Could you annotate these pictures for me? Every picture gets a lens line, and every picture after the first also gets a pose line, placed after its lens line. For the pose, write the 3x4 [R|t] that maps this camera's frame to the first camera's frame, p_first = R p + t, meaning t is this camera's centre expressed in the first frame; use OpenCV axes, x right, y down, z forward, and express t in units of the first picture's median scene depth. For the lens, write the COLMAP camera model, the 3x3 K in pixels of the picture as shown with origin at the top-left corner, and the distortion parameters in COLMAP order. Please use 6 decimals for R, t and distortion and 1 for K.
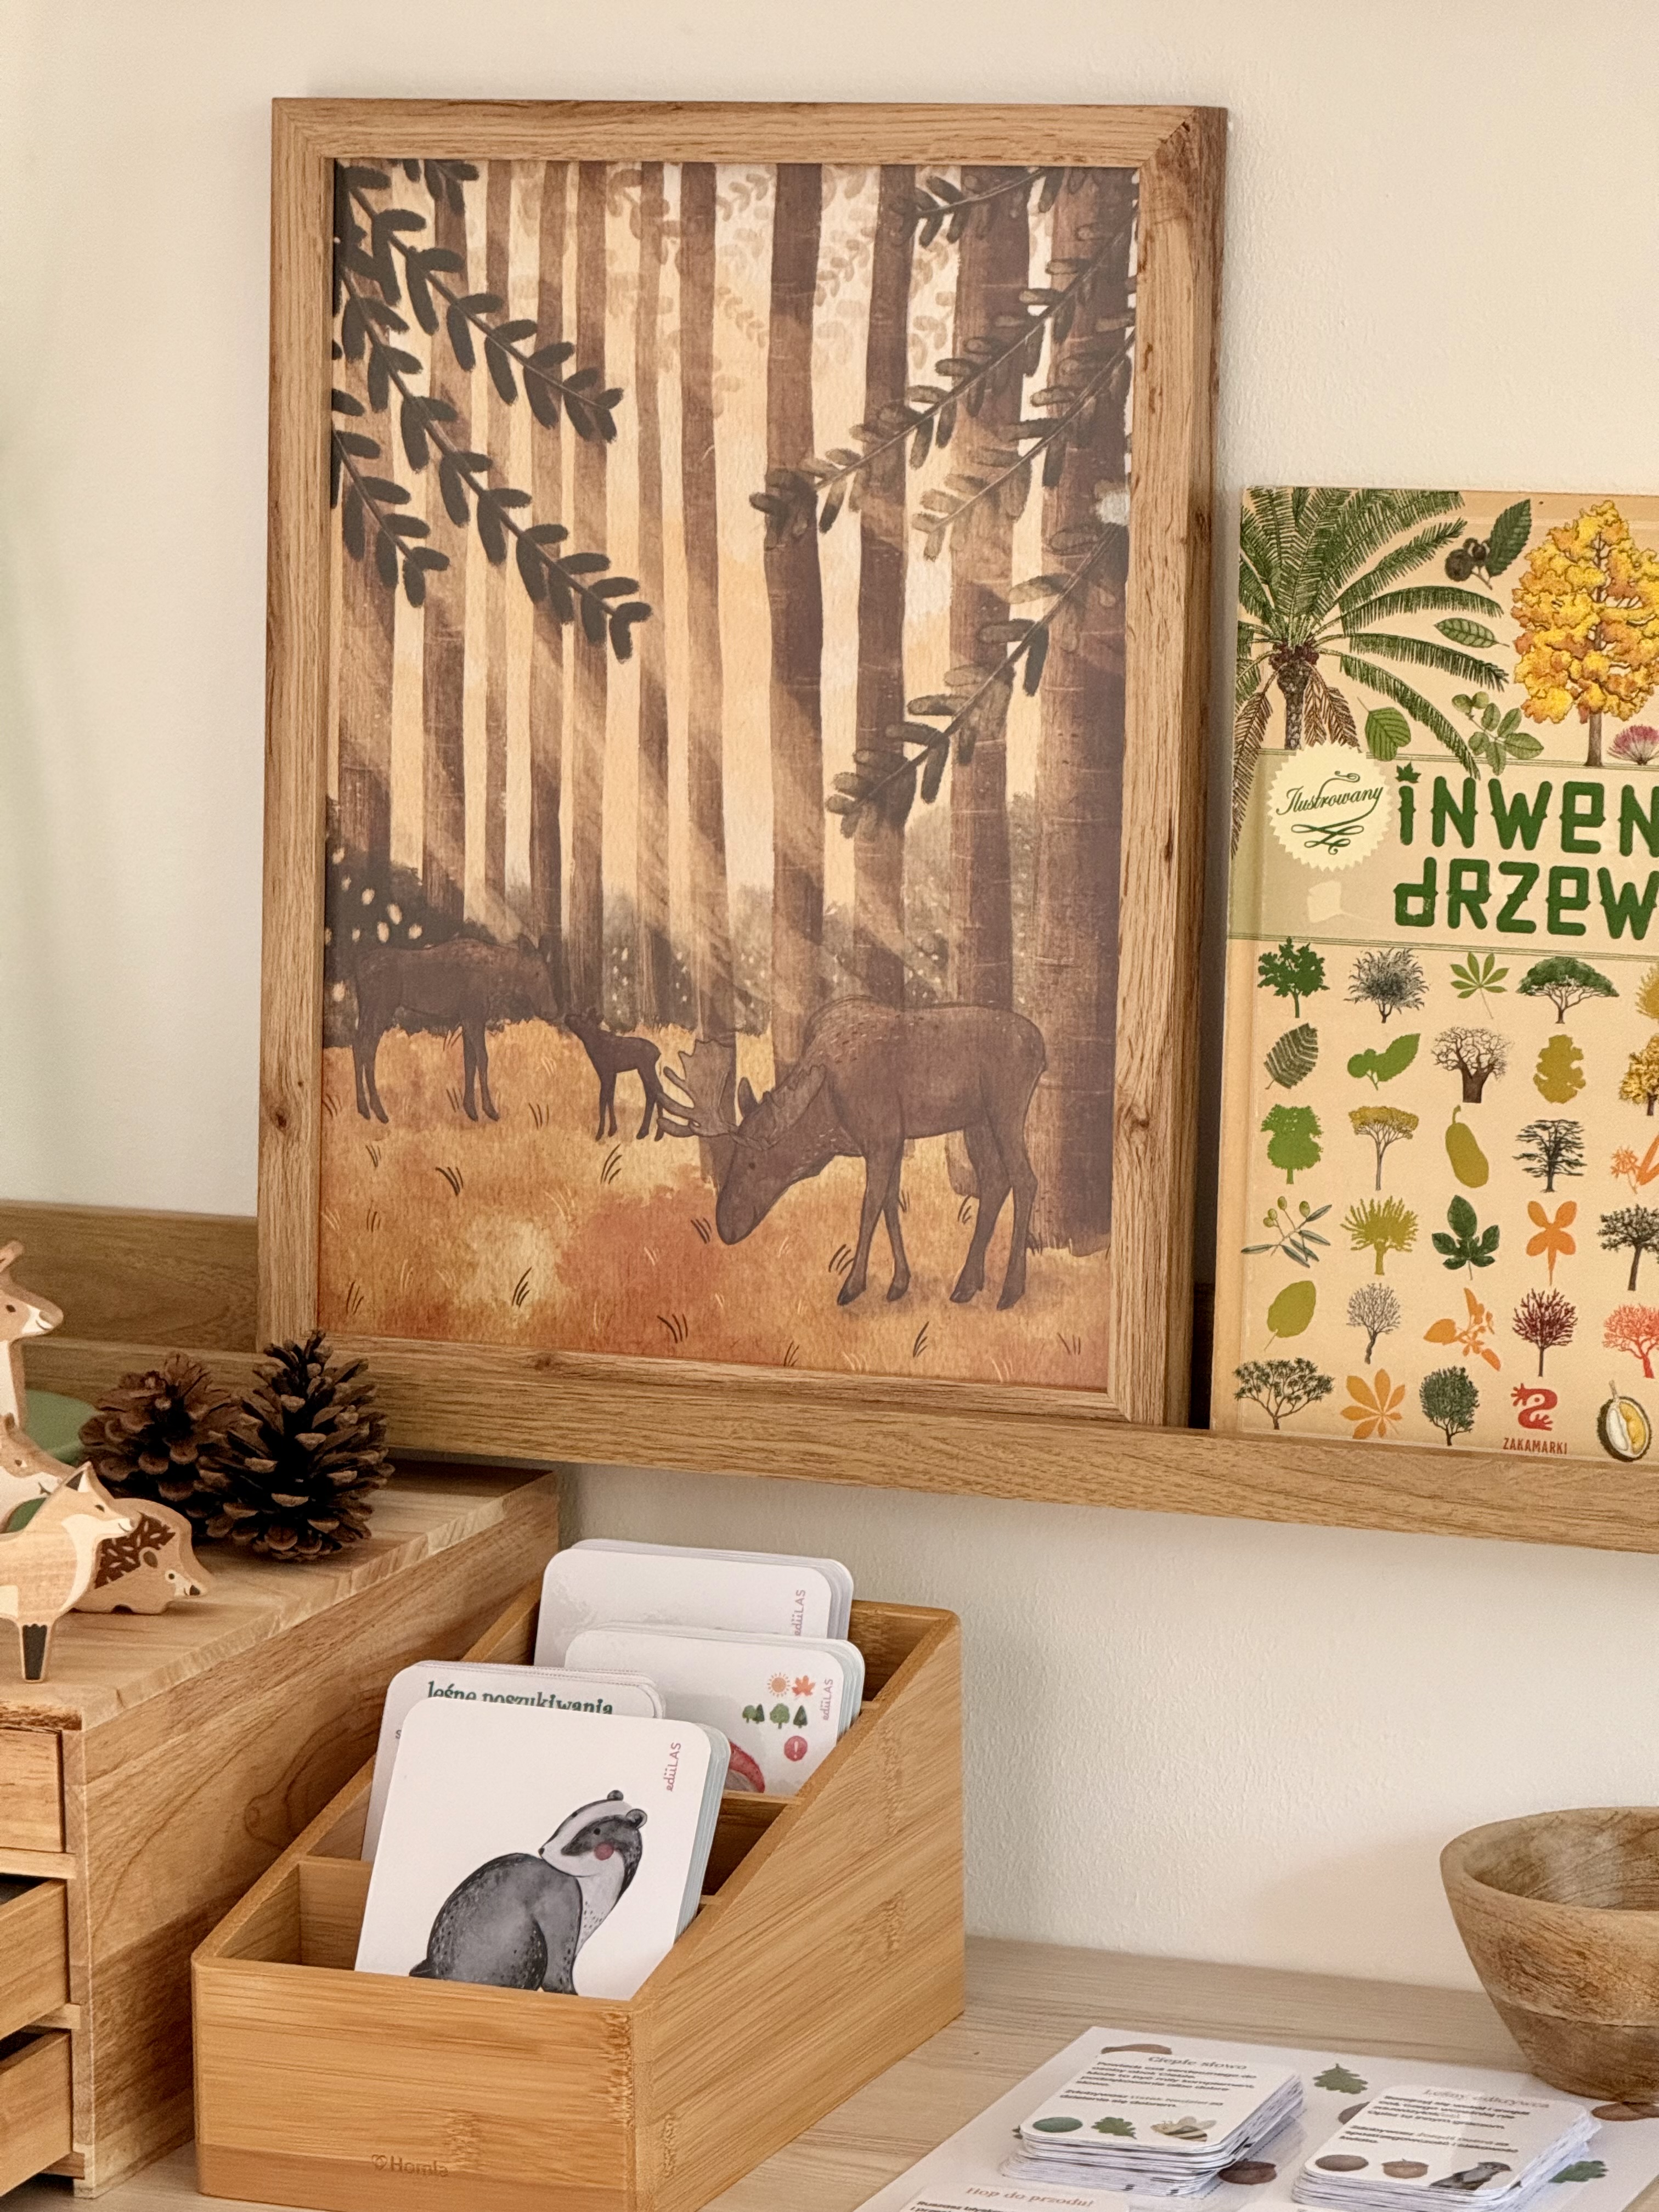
lens RADIAL K [[7582.2, 0, 824.4], [0, 7582.2, 1109.4], [0, 0, 1]] dist [0.207077, 0.000000]
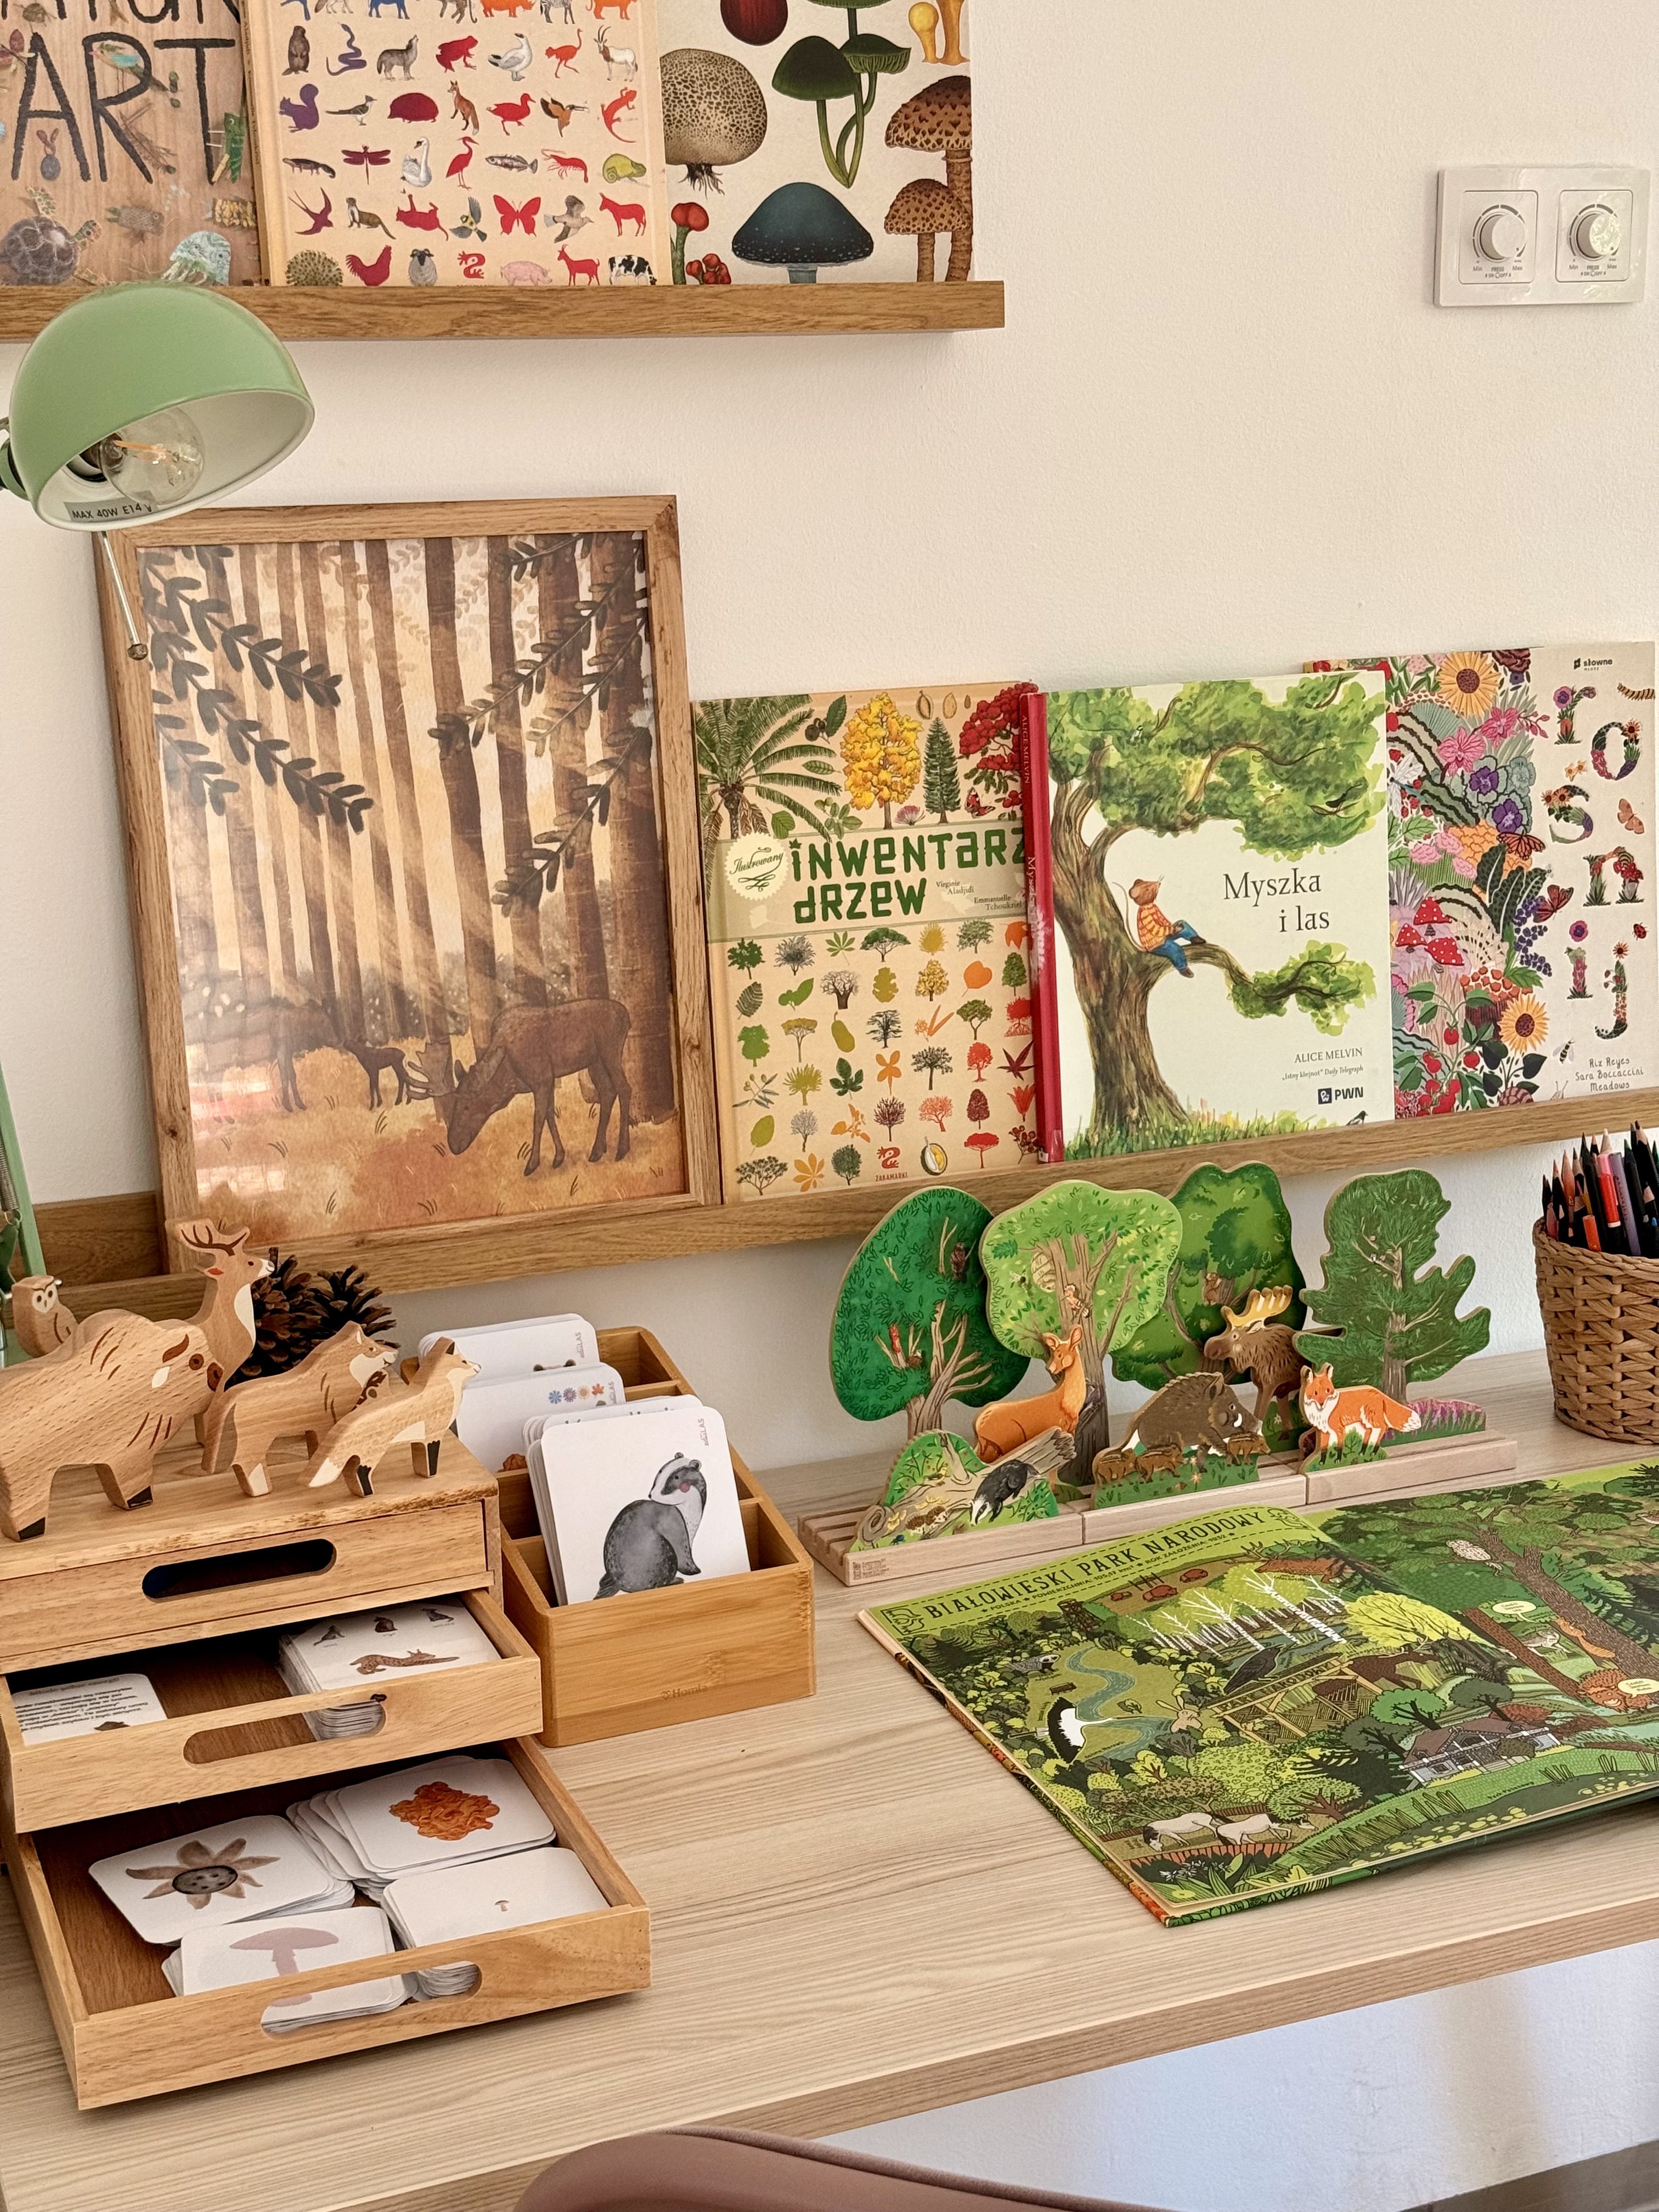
lens RADIAL K [[3000.2, 0, 820.2], [0, 3000.2, 1109.4], [0, 0, 1]] dist [0.112750, 0.000000]
pose [[0.697324, -0.165294, 0.697436, -0.451485], [0.140972, 0.985668, 0.092657, -0.046814], [-0.702756, 0.033707, 0.710632, 0.451667]]
